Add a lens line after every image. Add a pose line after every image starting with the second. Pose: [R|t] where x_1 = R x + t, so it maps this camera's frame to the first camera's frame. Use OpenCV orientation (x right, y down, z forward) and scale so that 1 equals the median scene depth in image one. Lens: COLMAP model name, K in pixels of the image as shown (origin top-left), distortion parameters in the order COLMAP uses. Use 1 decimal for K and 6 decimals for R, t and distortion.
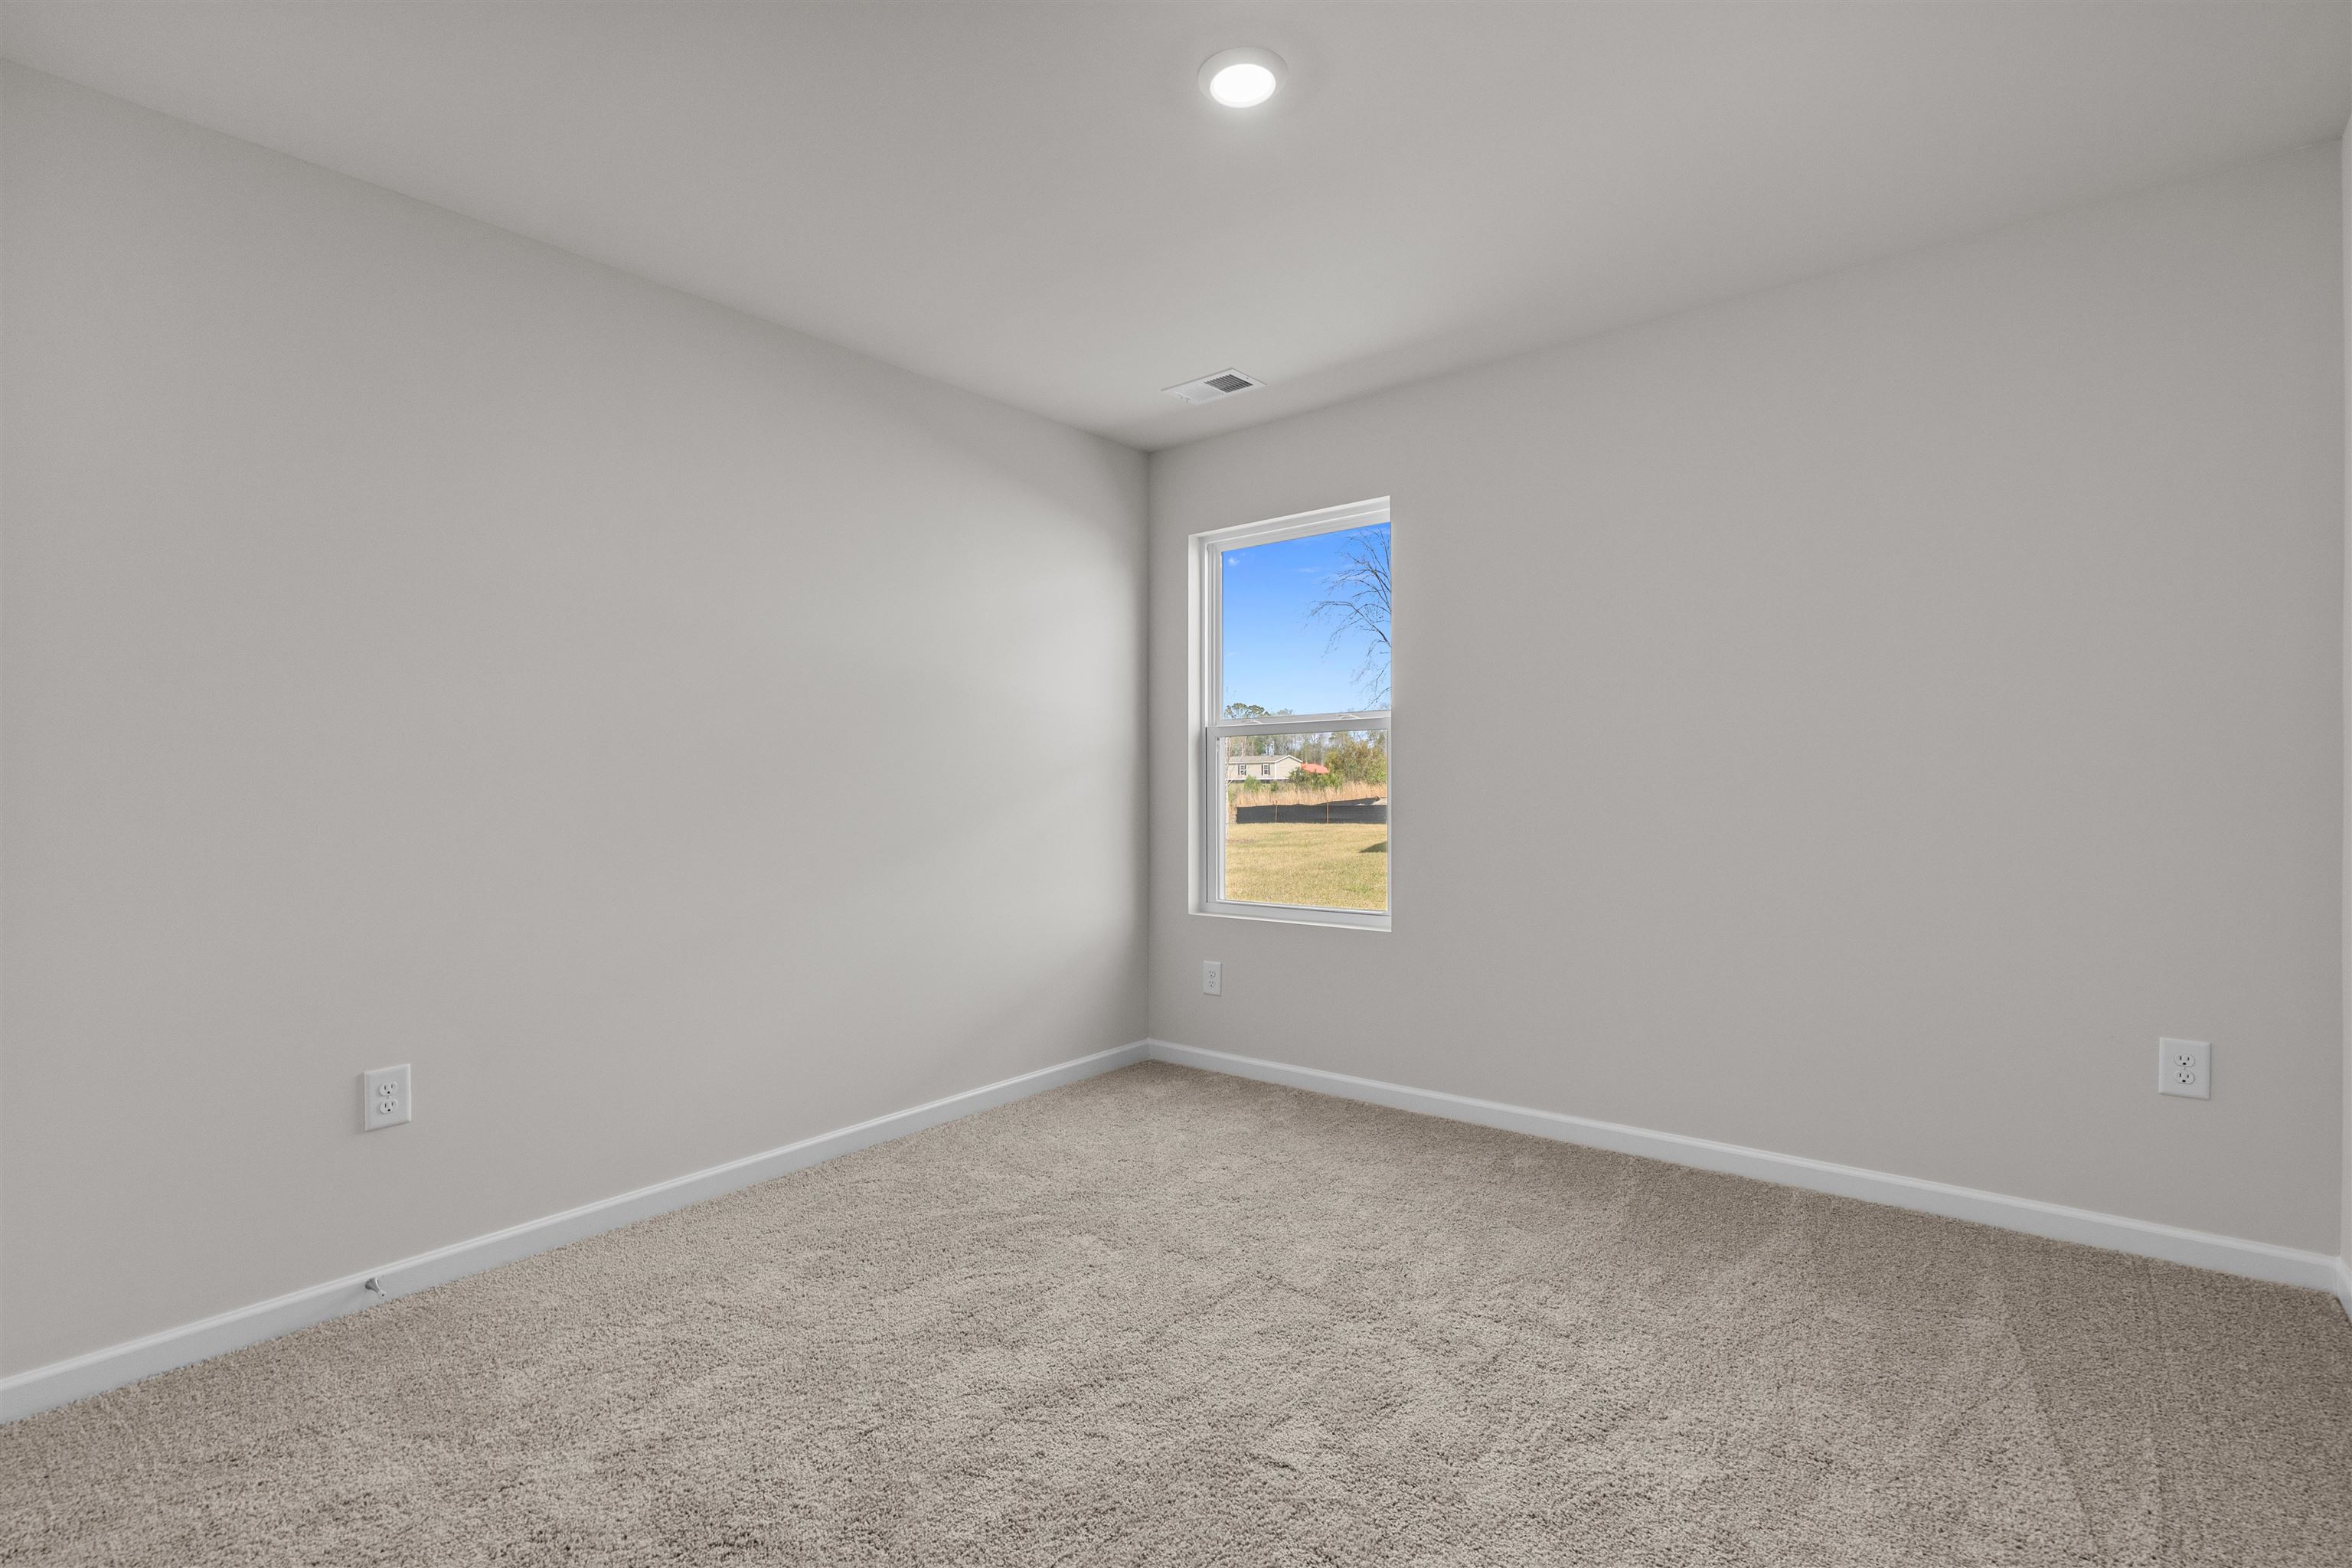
lens RADIAL K [[1072.4, 0, 1181.6], [0, 1072.4, 799.1], [0, 0, 1]] dist [0.000403, 0.000215]
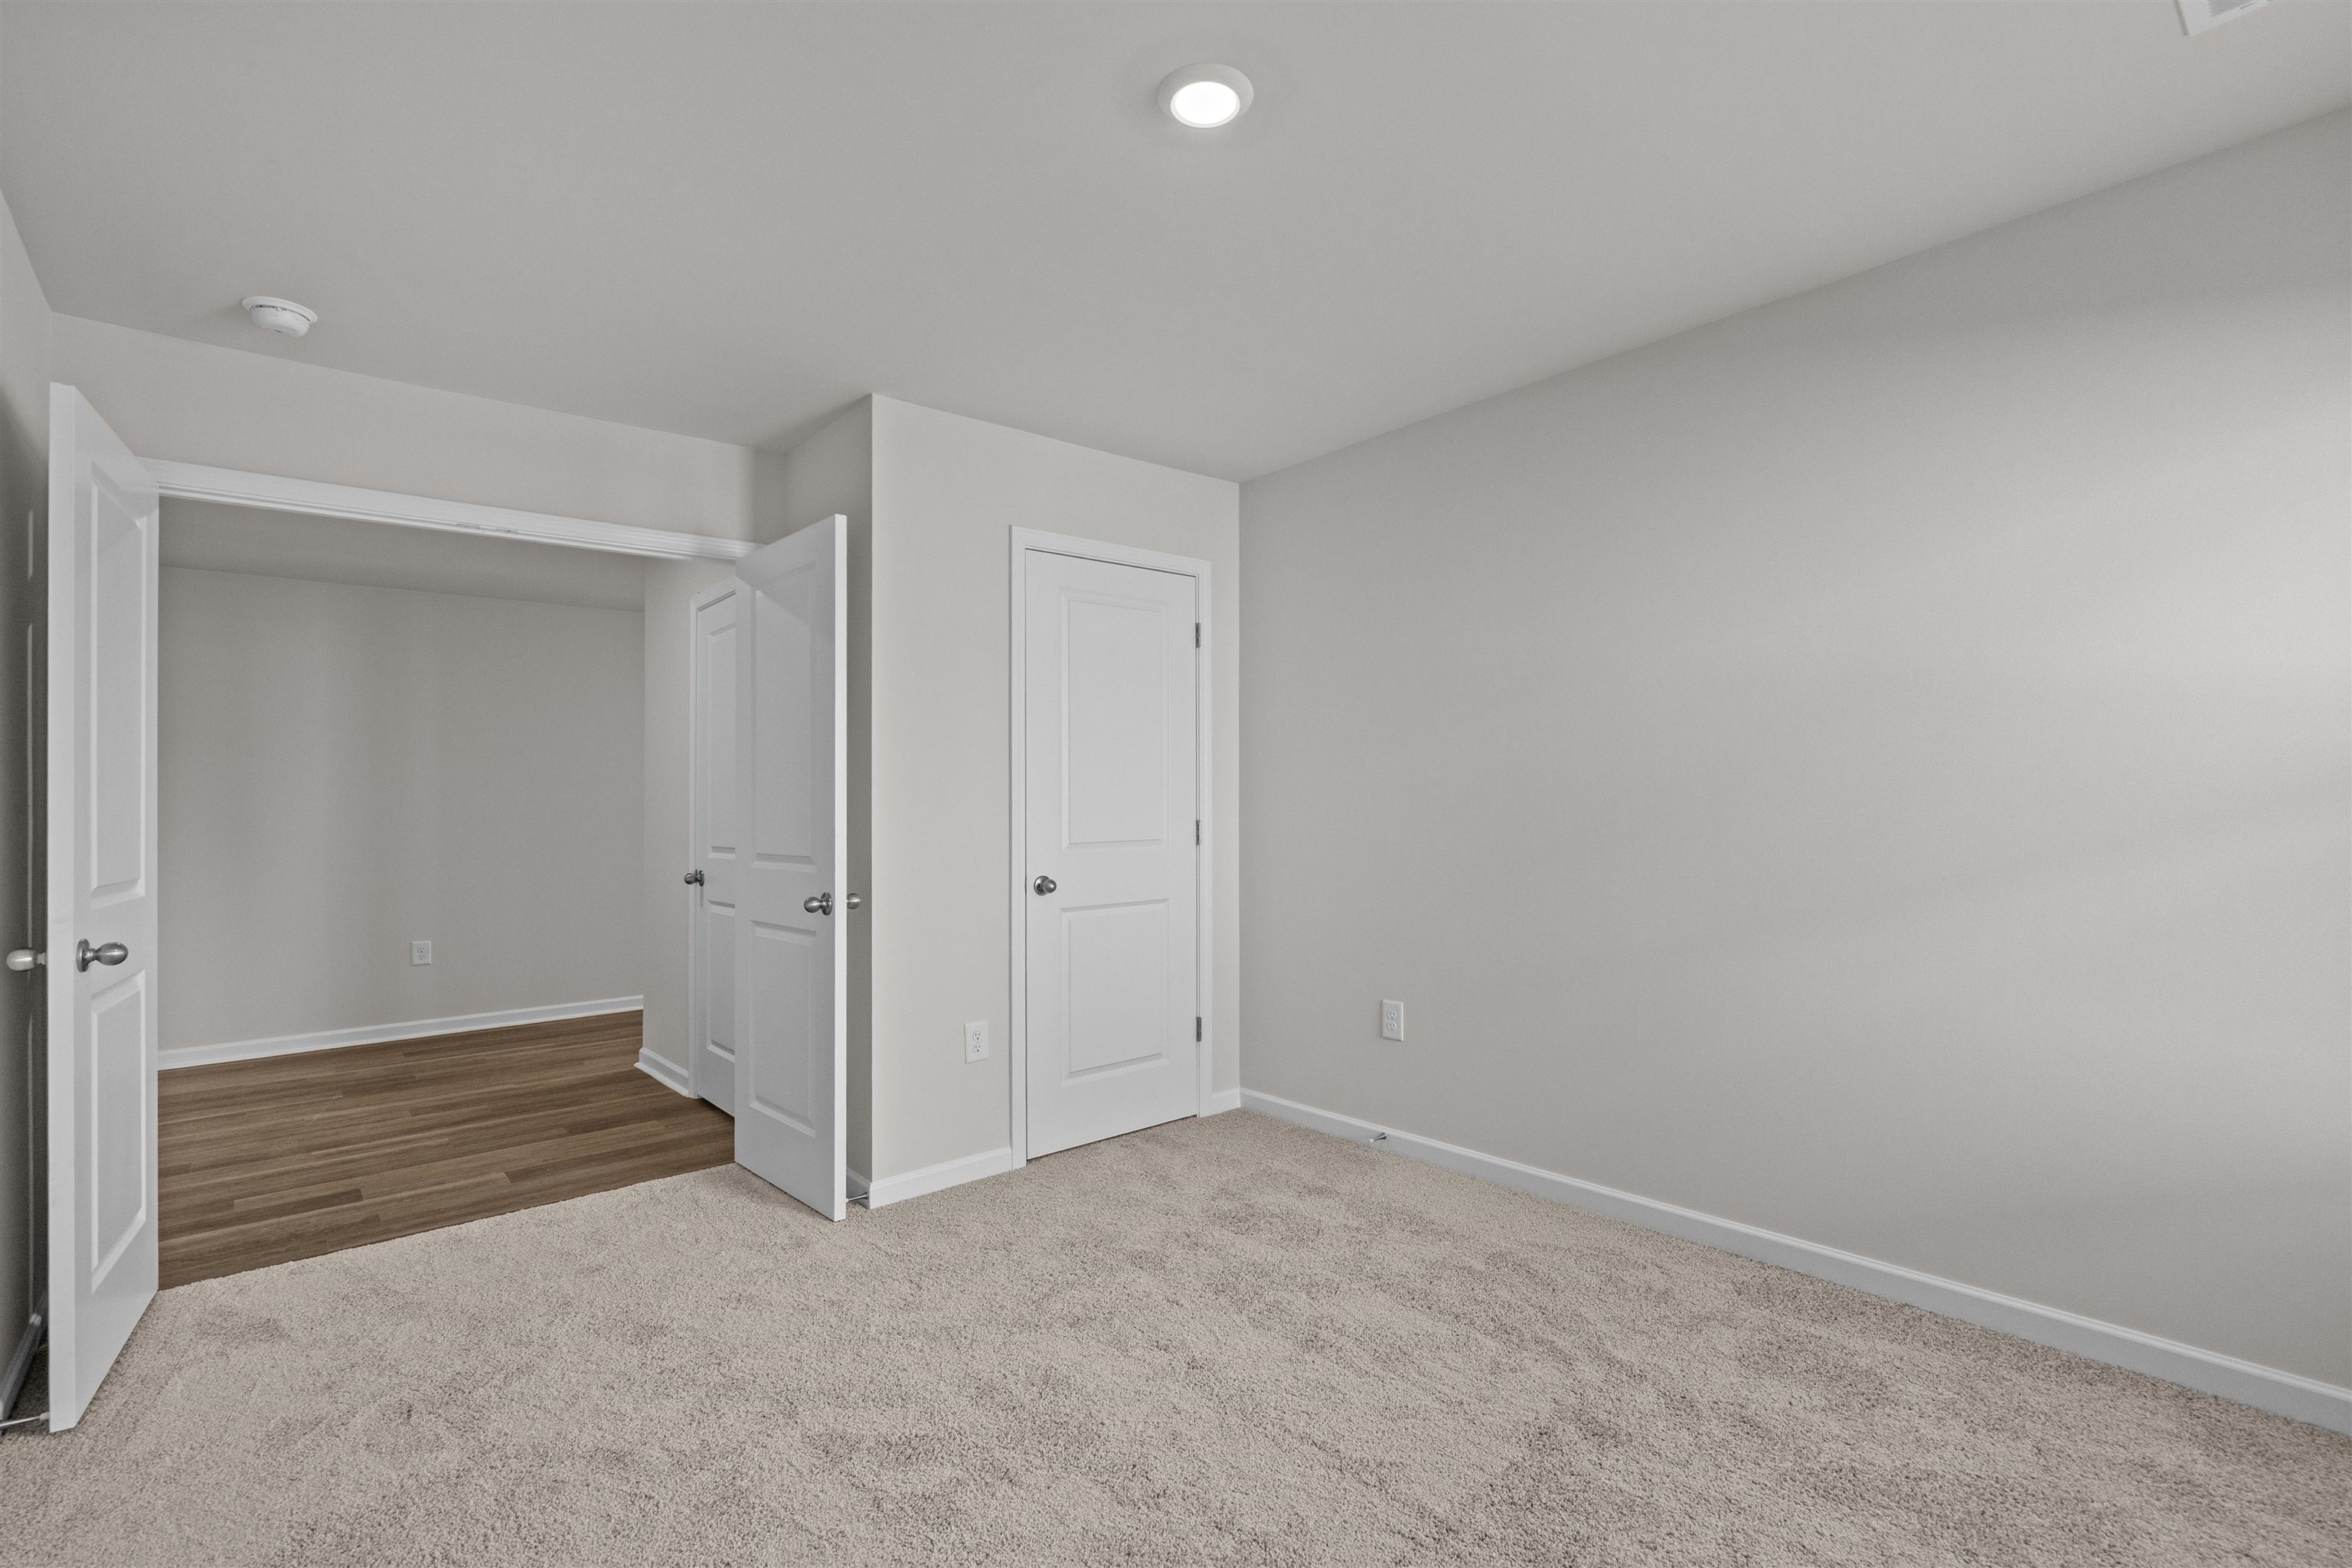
lens RADIAL K [[1072.4, 0, 1181.6], [0, 1072.4, 799.1], [0, 0, 1]] dist [0.000403, 0.000215]
pose [[-0.183675, 0.005316, -0.982973, 0.827335], [0.003332, 0.999983, 0.004786, -0.047507], [0.982981, -0.002397, -0.183689, 0.993727]]
